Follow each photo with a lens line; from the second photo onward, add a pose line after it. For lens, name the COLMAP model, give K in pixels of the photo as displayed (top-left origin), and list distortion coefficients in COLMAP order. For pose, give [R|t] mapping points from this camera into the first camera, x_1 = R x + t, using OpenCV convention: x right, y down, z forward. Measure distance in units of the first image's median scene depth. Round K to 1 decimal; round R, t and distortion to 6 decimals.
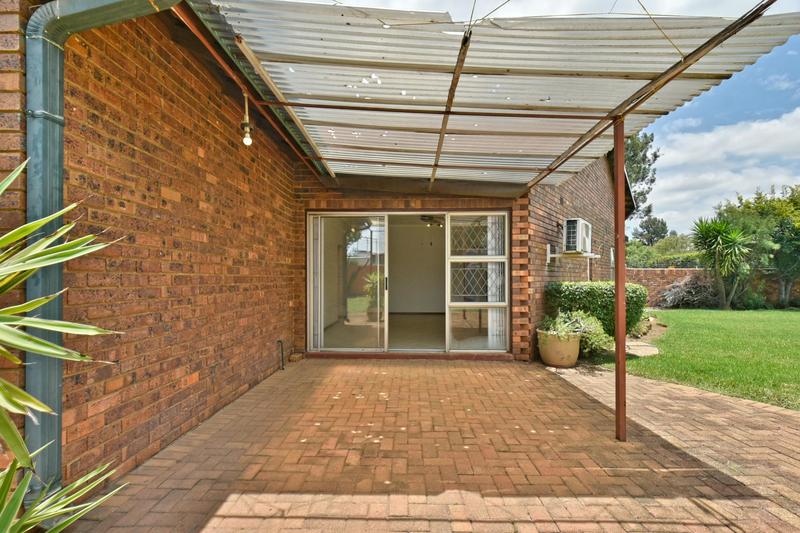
lens RADIAL K [[361.7, 0, 407.6], [0, 361.7, 268.4], [0, 0, 1]] dist [-0.003553, -0.001023]
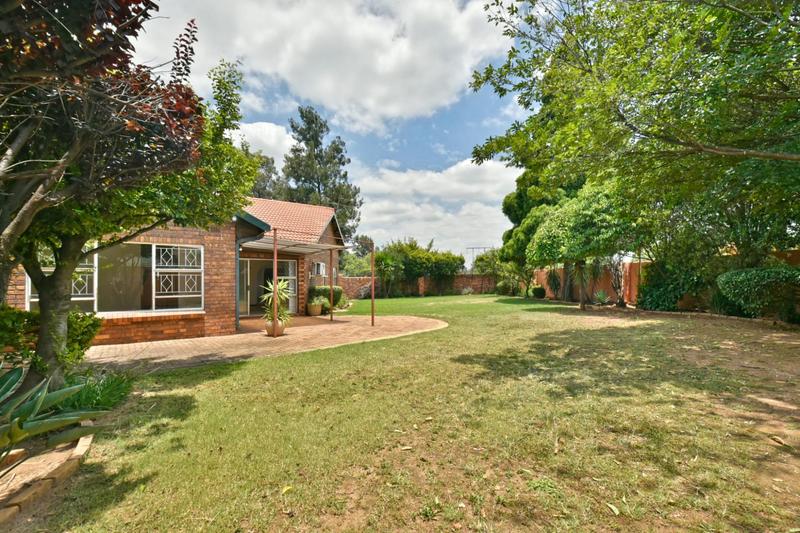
lens RADIAL K [[361.7, 0, 404.8], [0, 361.7, 270.1], [0, 0, 1]] dist [-0.003553, -0.001023]
pose [[0.768606, 0.014414, 0.639560, -0.895323], [-0.013638, 0.999888, -0.006144, -0.084461], [-0.639577, -0.004000, 0.768717, -1.712197]]
